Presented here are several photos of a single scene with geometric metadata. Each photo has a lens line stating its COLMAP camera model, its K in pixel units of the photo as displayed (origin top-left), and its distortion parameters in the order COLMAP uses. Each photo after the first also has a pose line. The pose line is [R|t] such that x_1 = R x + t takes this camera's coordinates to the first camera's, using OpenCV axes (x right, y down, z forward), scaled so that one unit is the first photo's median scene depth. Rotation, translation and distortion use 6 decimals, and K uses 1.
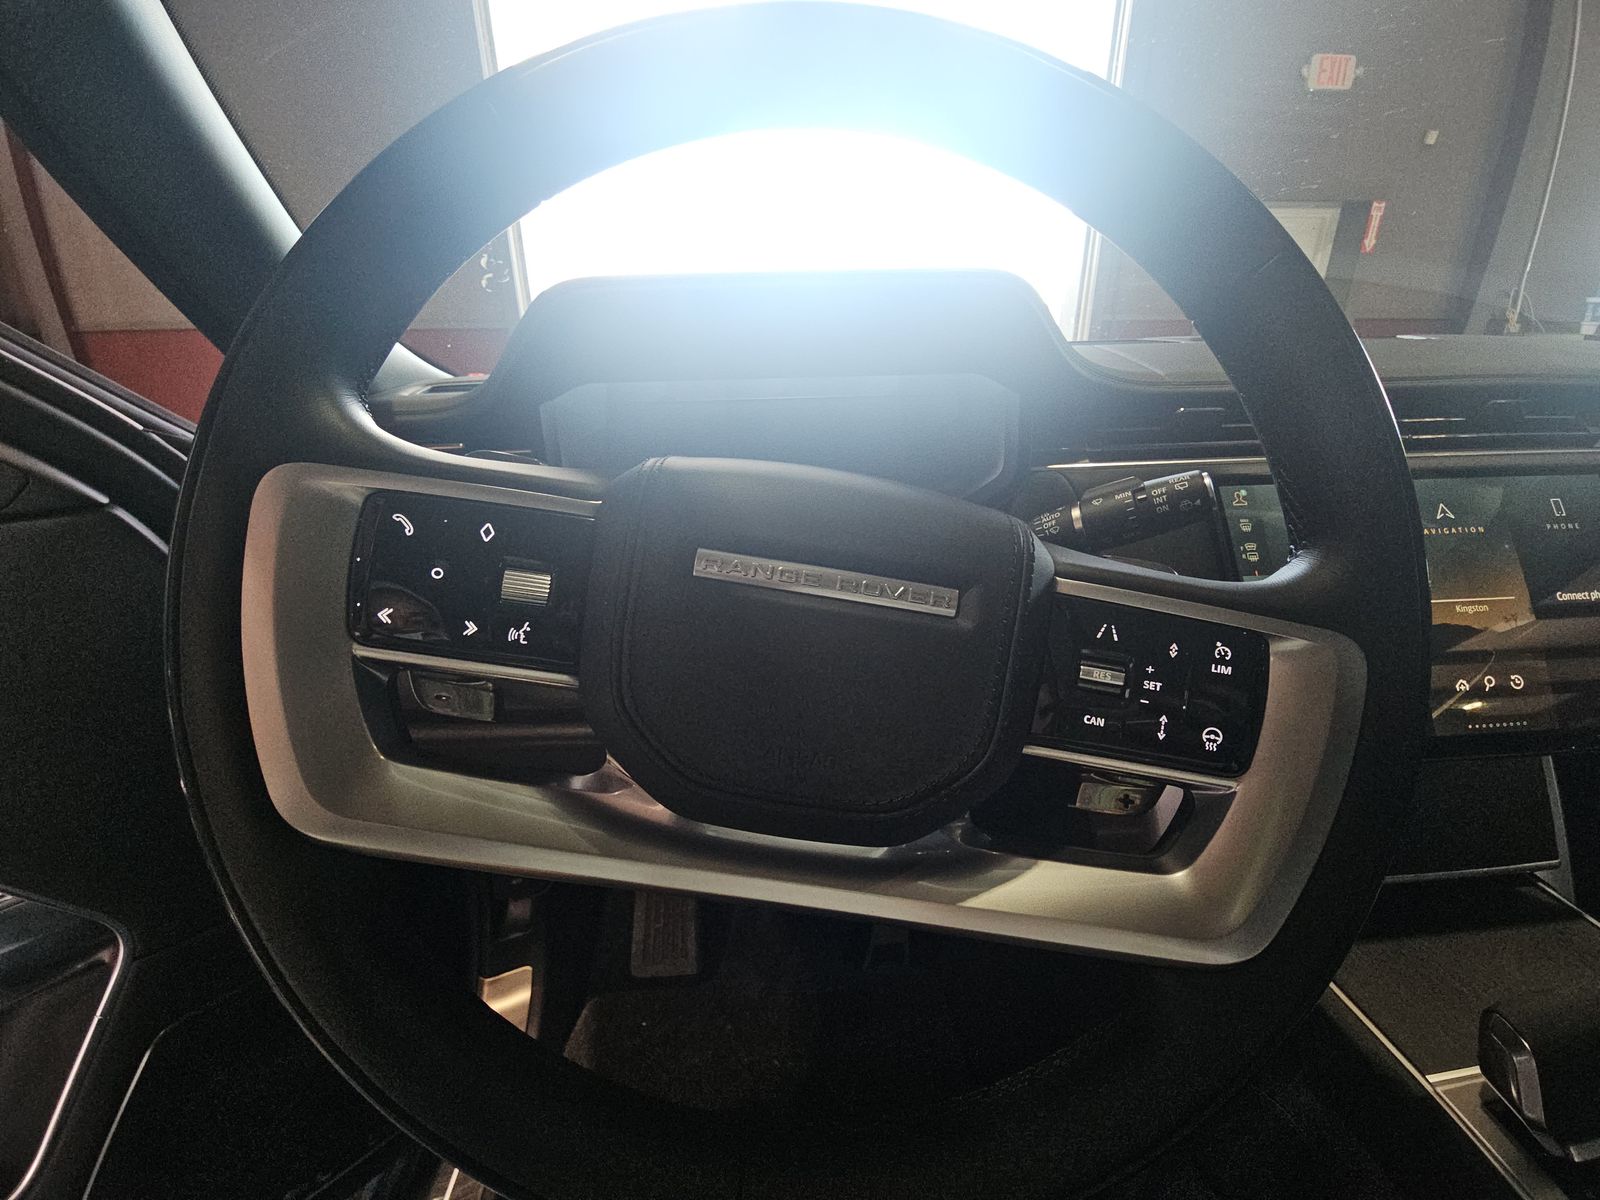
lens RADIAL K [[643.0, 0, 804.5], [0, 643.0, 600.5], [0, 0, 1]] dist [0.016633, -0.018150]
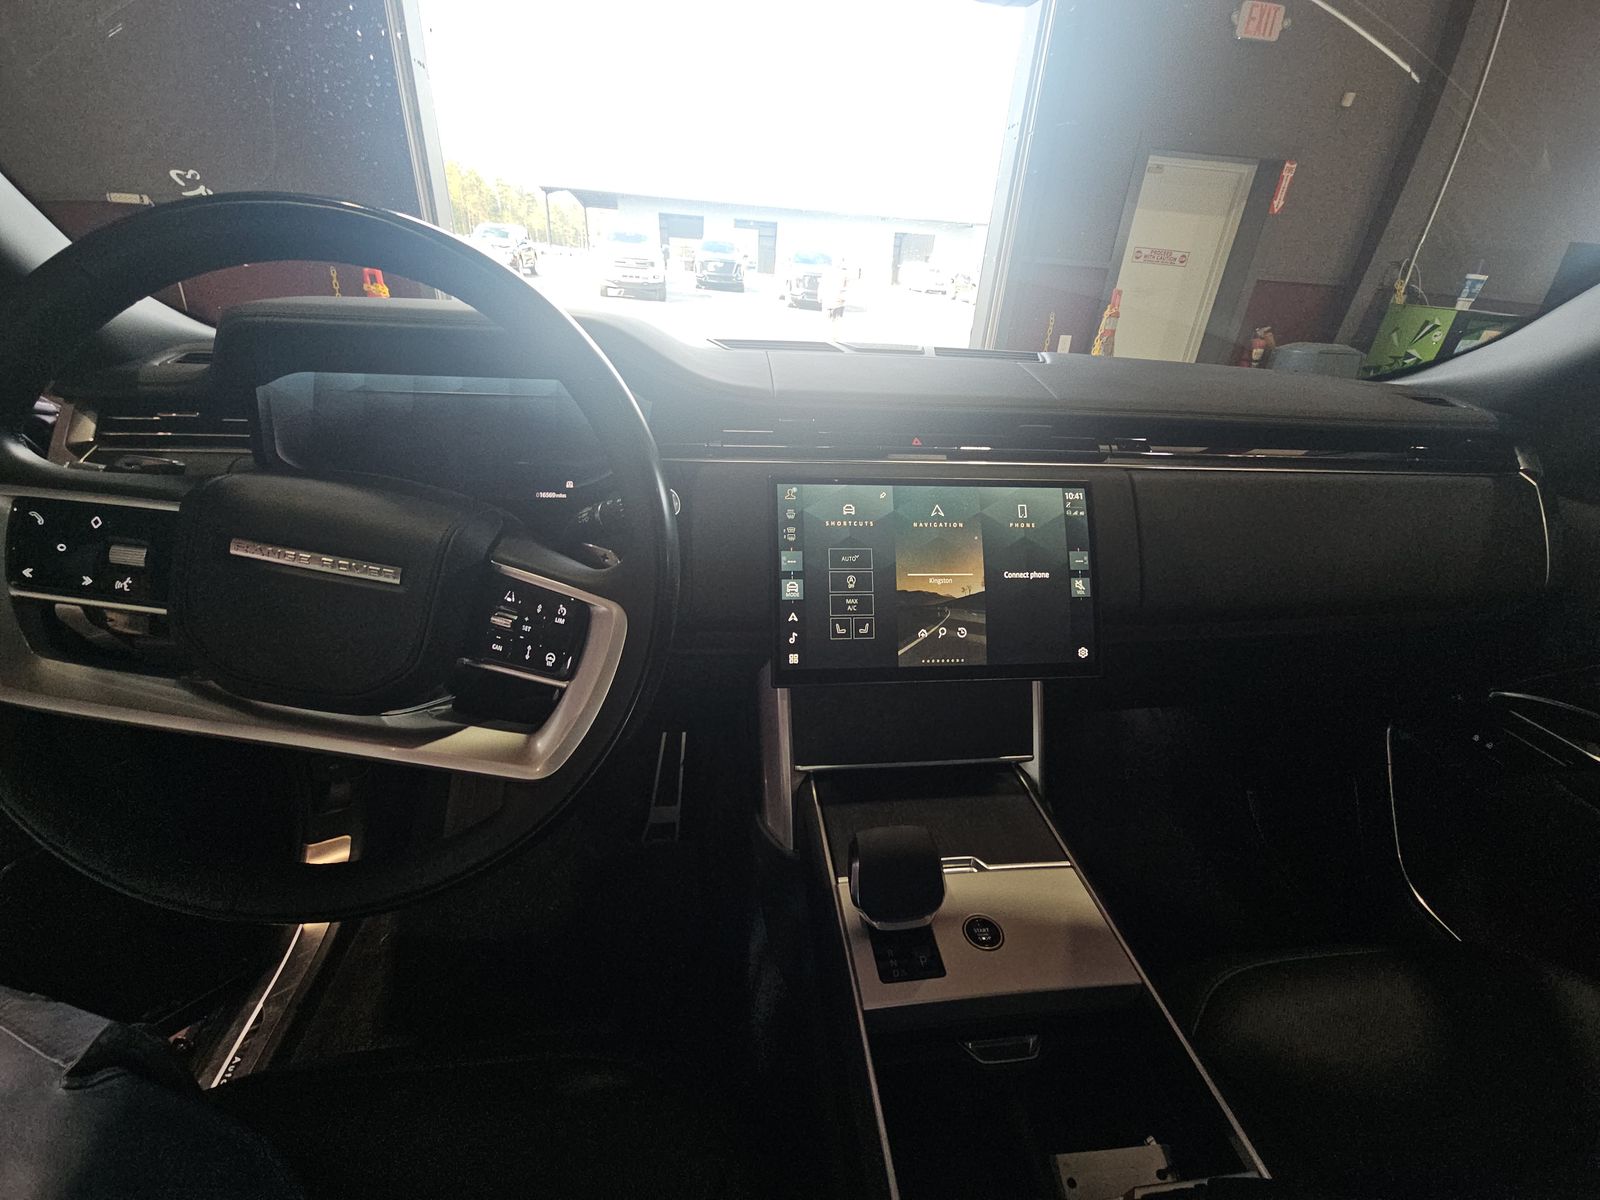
lens RADIAL K [[628.8, 0, 781.9], [0, 628.8, 596.9], [0, 0, 1]] dist [0.020484, -0.015740]
pose [[0.996074, 0.038880, 0.079530, 0.562657], [-0.047591, 0.992708, 0.110749, -0.088963], [-0.074645, -0.114099, 0.990661, -0.370393]]
